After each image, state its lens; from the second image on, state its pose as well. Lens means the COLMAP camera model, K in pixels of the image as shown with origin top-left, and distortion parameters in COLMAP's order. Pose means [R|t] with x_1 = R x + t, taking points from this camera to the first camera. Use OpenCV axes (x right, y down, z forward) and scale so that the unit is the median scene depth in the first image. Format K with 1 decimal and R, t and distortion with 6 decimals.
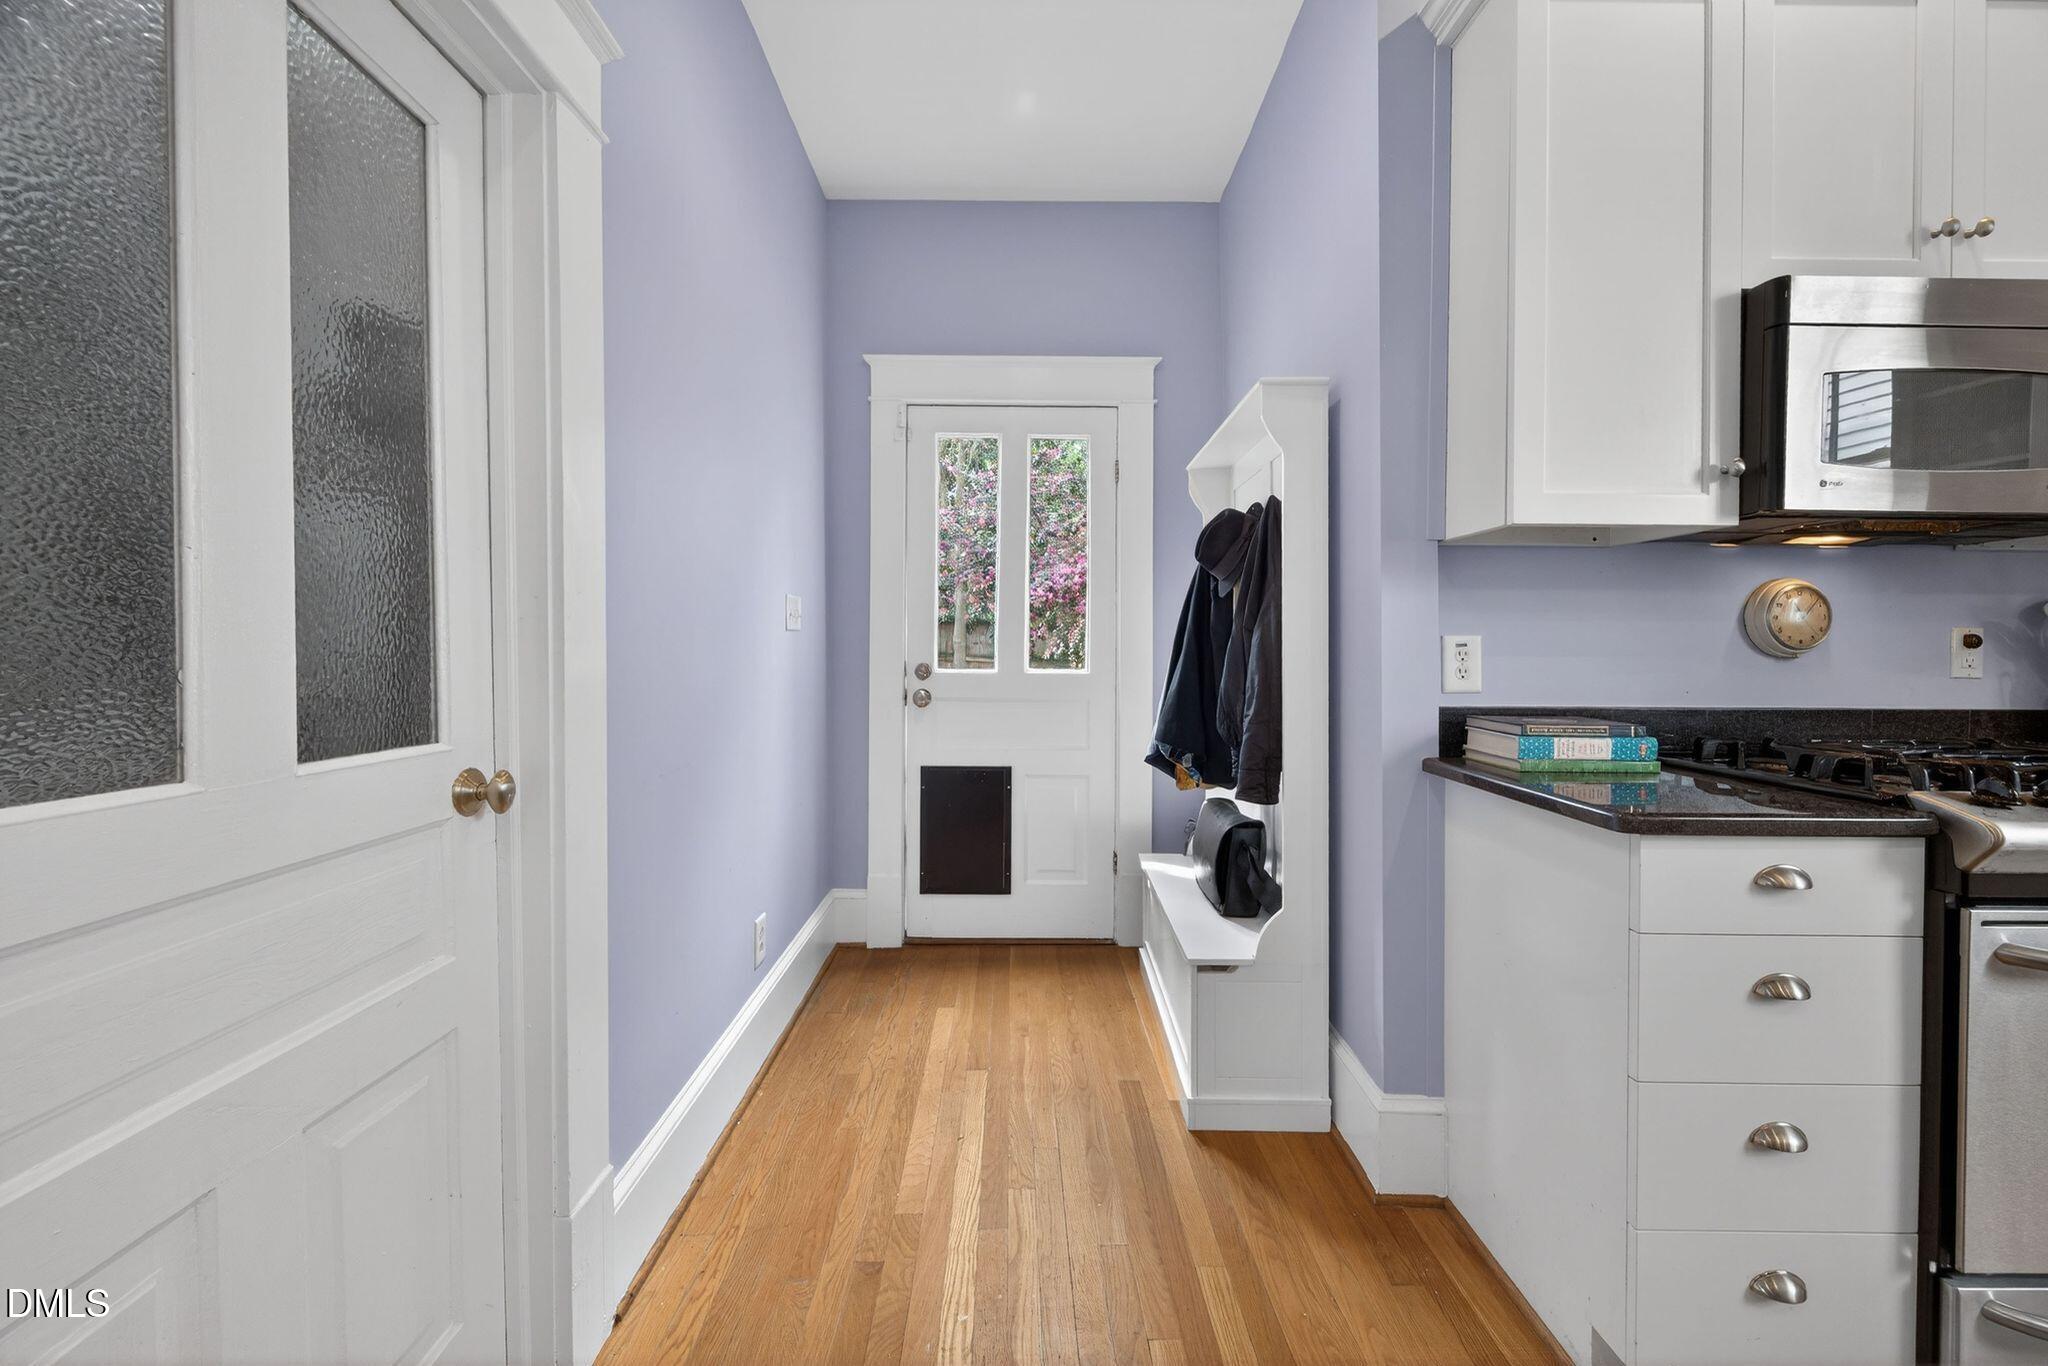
lens RADIAL K [[804.9, 0, 1029.8], [0, 804.9, 658.3], [0, 0, 1]] dist [0.000145, -0.001867]
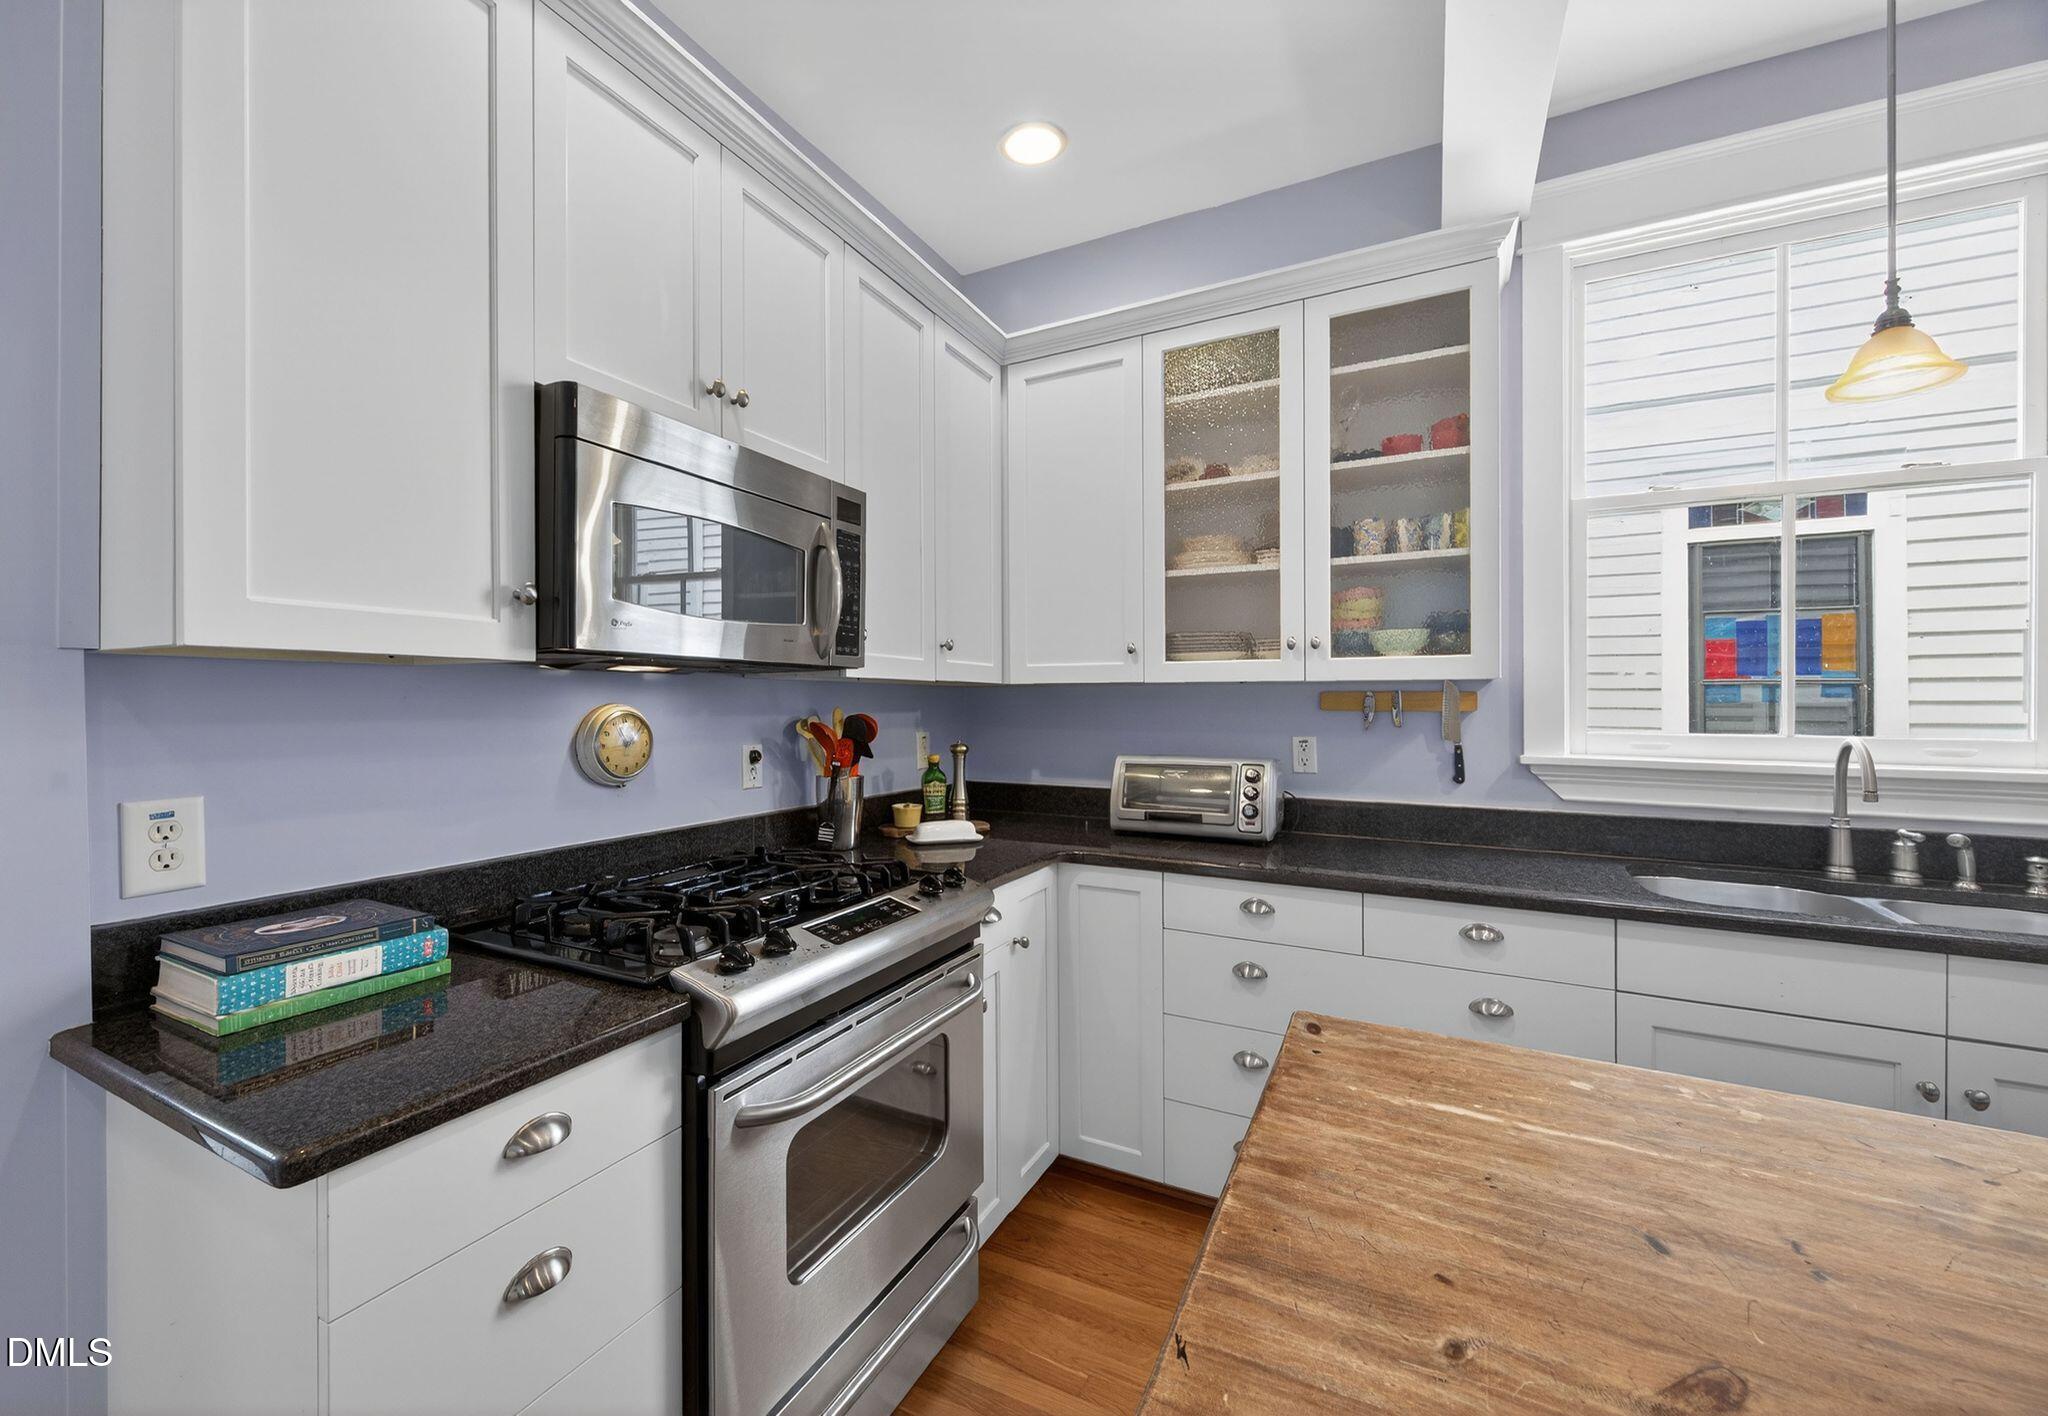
lens RADIAL K [[823.5, 0, 986.4], [0, 823.5, 703.7], [0, 0, 1]] dist [0.000352, -0.000079]
pose [[0.469517, -0.010866, 0.882856, 0.328117], [0.016437, 0.999859, 0.003565, -0.111673], [-0.882770, 0.012837, 0.469629, 0.169315]]
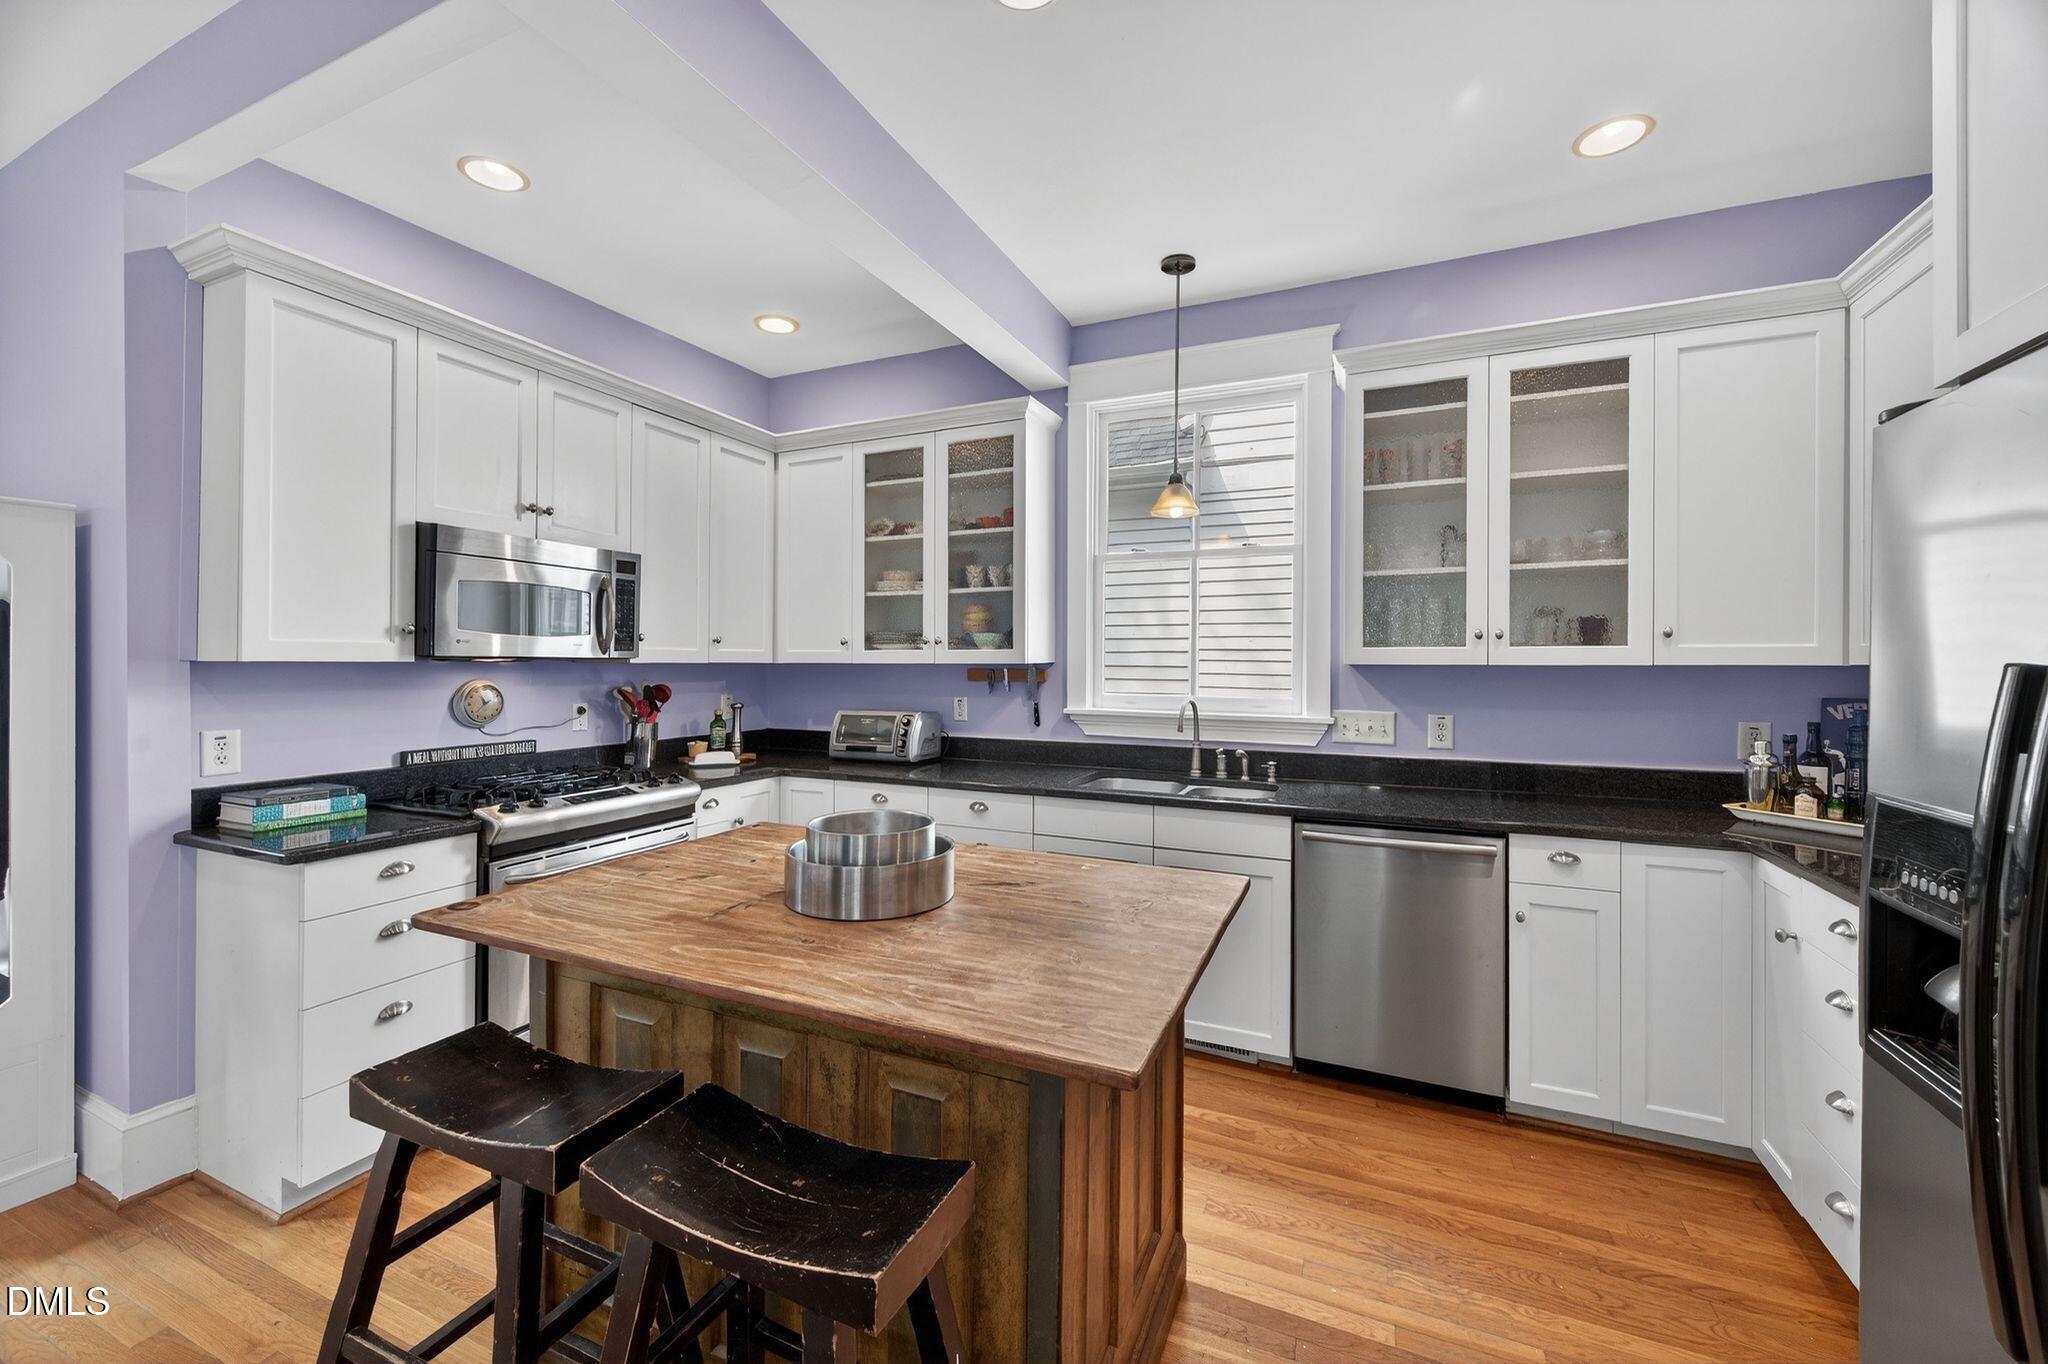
lens RADIAL K [[804.9, 0, 1032.3], [0, 804.9, 649.3], [0, 0, 1]] dist [0.000145, -0.001867]
pose [[0.410596, 0.006366, 0.911795, -0.122089], [0.016591, 0.999758, -0.014451, -0.139766], [-0.911666, 0.021061, 0.410391, -0.848299]]
